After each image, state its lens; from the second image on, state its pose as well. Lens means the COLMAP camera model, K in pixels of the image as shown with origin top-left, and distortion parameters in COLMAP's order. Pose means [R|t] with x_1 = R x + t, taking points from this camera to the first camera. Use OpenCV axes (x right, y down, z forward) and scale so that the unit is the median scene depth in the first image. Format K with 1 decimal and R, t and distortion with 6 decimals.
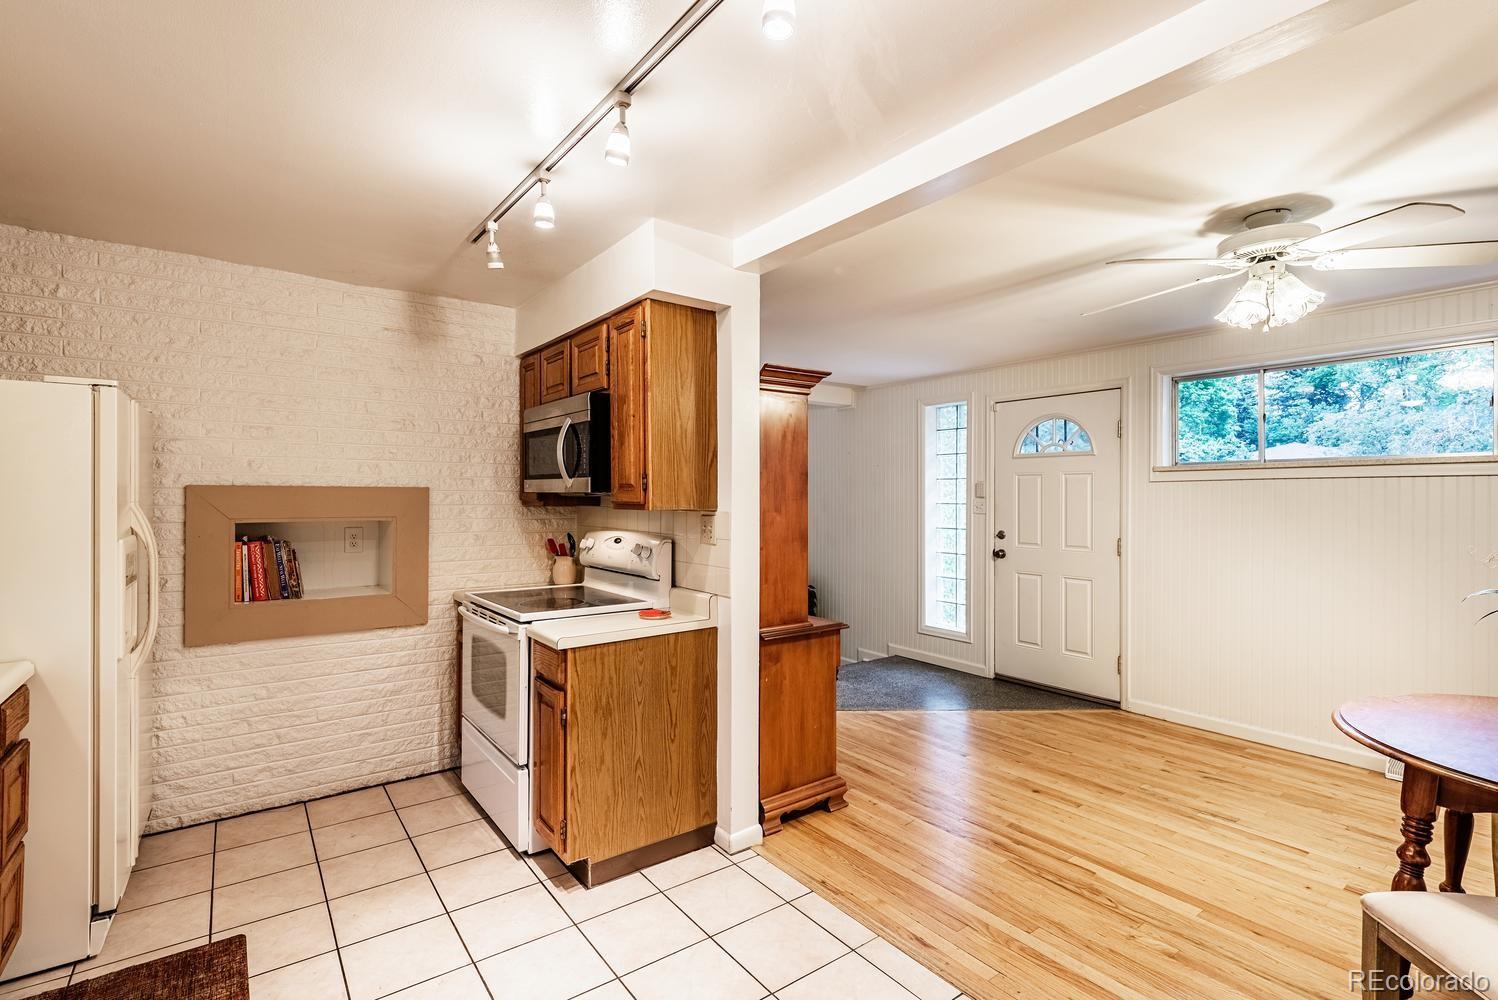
lens RADIAL K [[694.7, 0, 743.2], [0, 694.7, 497.3], [0, 0, 1]] dist [-0.004338, -0.000458]
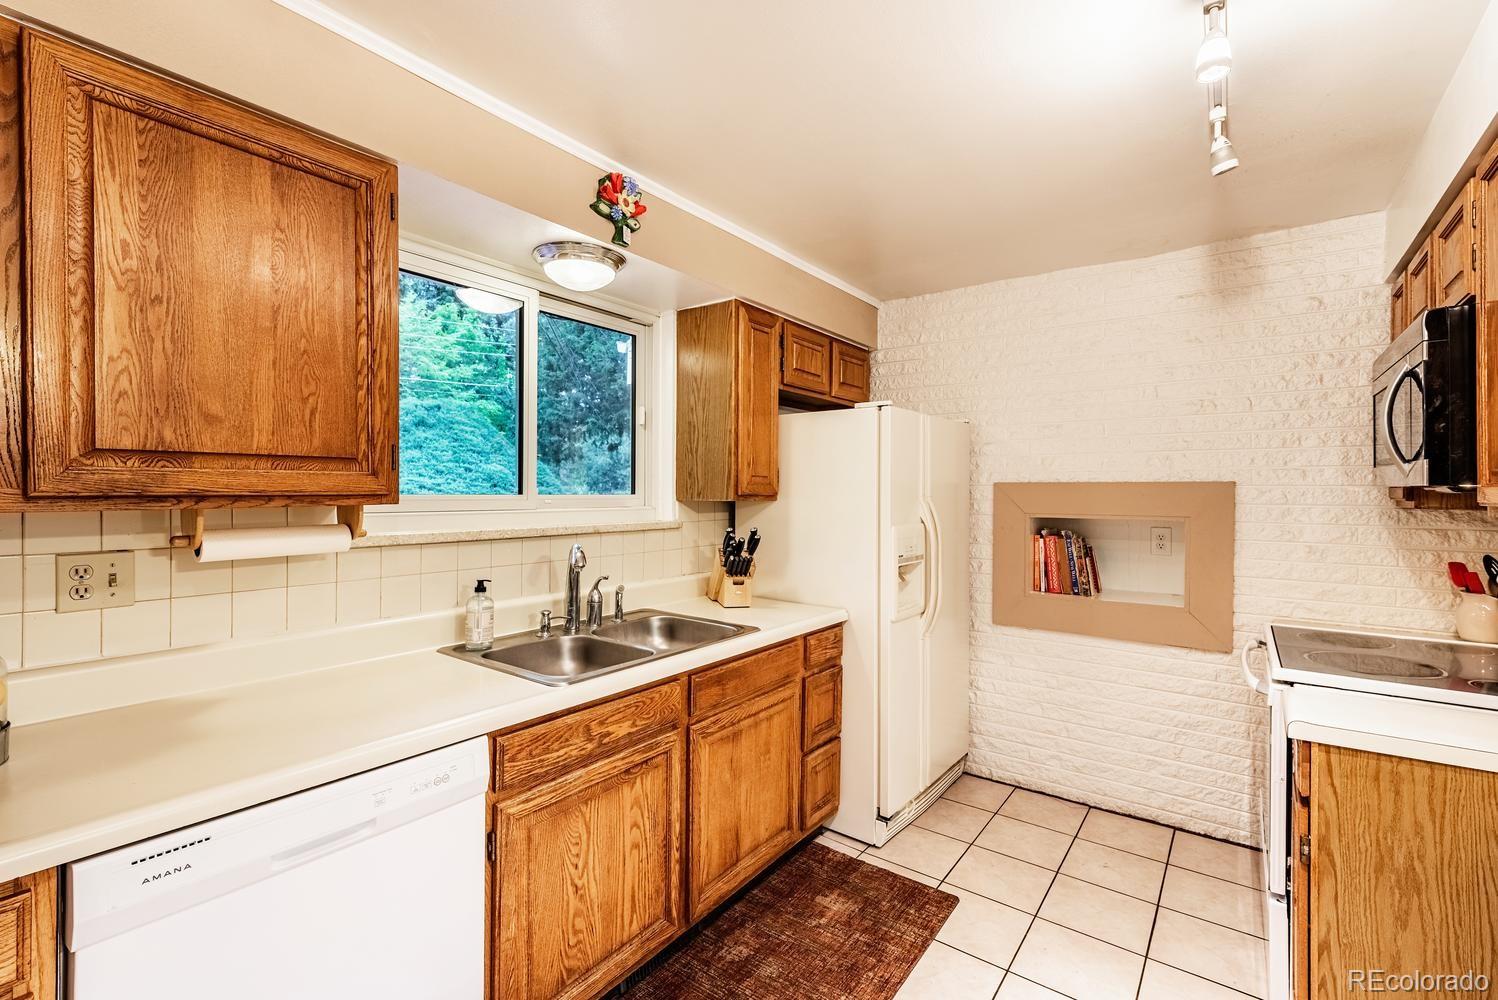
lens RADIAL K [[665.8, 0, 748.4], [0, 665.8, 493.5], [0, 0, 1]] dist [0.004678, -0.000848]
pose [[0.293717, 0.002175, -0.955890, 0.123177], [-0.004001, 0.999991, 0.001046, 0.000862], [0.955884, 0.003517, 0.293723, 0.268214]]
